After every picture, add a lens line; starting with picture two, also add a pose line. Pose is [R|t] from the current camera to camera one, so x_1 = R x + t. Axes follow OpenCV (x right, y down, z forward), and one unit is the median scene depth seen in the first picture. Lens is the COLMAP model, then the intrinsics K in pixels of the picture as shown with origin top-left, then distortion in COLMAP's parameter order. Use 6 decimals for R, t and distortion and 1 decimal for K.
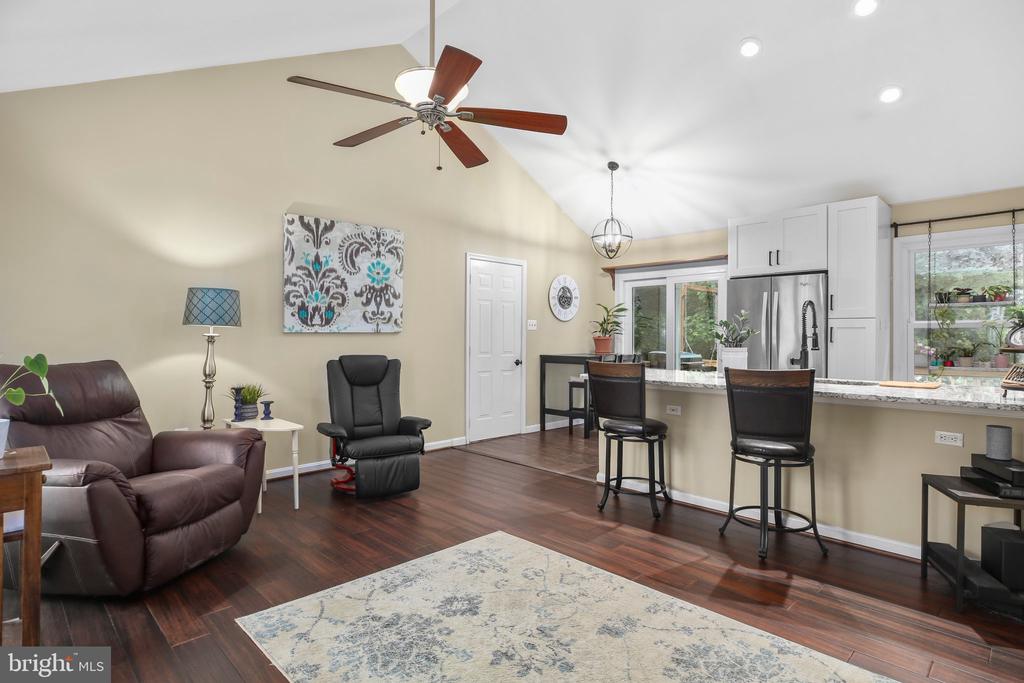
lens RADIAL K [[550.0, 0, 512.3], [0, 550.0, 338.9], [0, 0, 1]] dist [-0.000366, -0.000032]
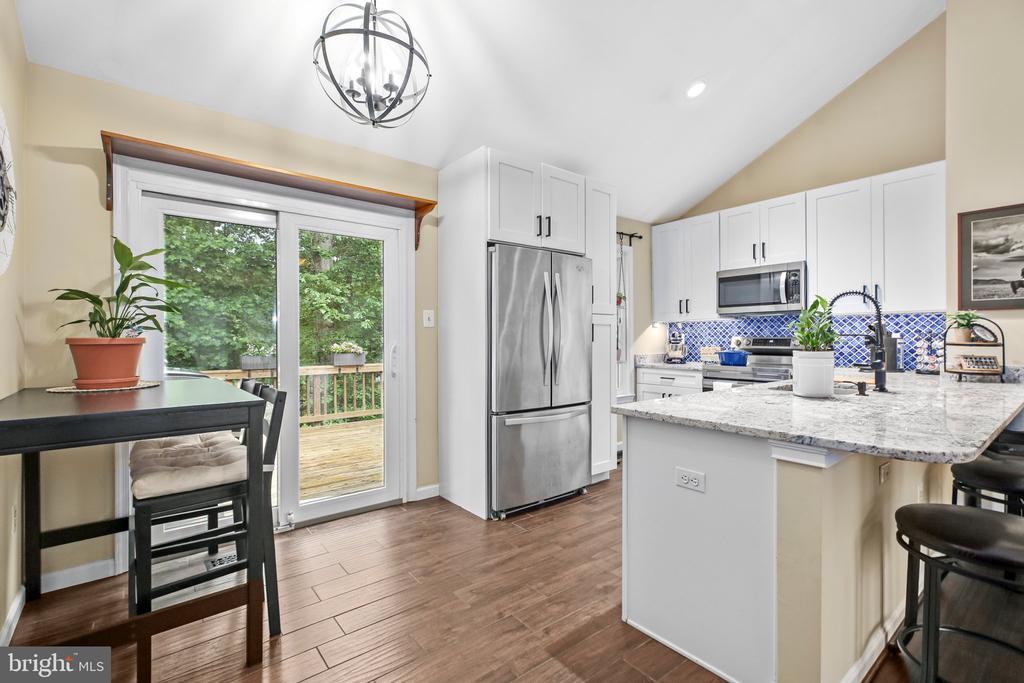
lens RADIAL K [[463.2, 0, 514.6], [0, 463.2, 342.3], [0, 0, 1]] dist [0.003990, 0.000012]
pose [[0.087775, -0.016478, 0.996004, -0.249949], [0.008200, 0.999841, 0.015819, -0.010694], [-0.996107, 0.006778, 0.087896, 1.894786]]
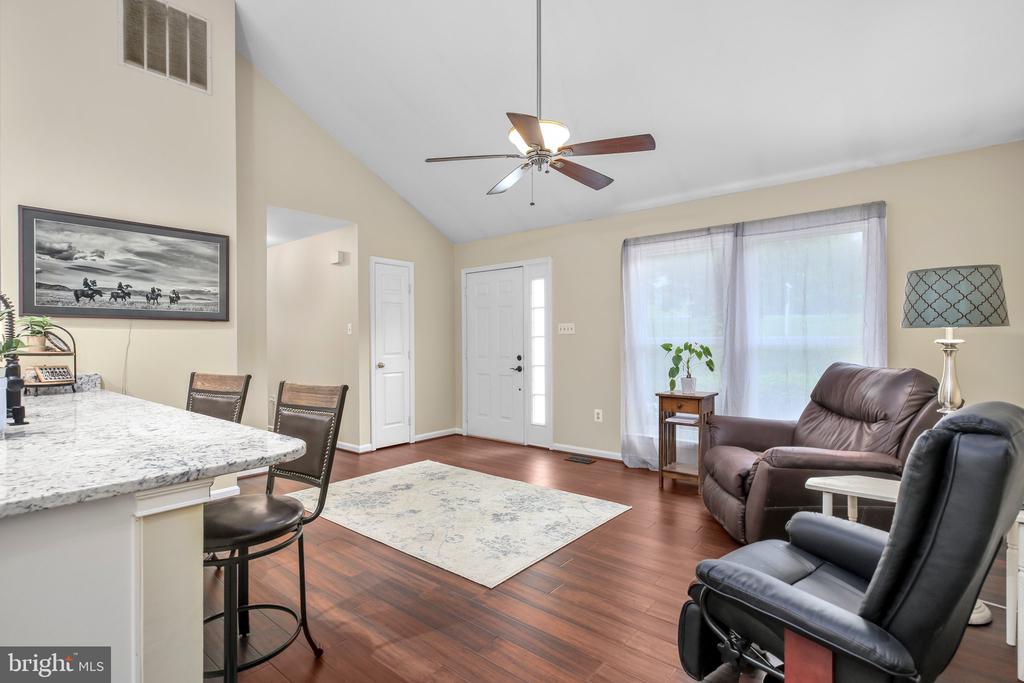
lens RADIAL K [[492.6, 0, 514.9], [0, 492.6, 339.8], [0, 0, 1]] dist [0.002874, 0.000206]
pose [[-0.994005, -0.000897, -0.109328, 0.025048], [-0.001305, 0.999992, 0.003656, -0.014940], [0.109324, 0.003777, -0.993999, 2.074965]]
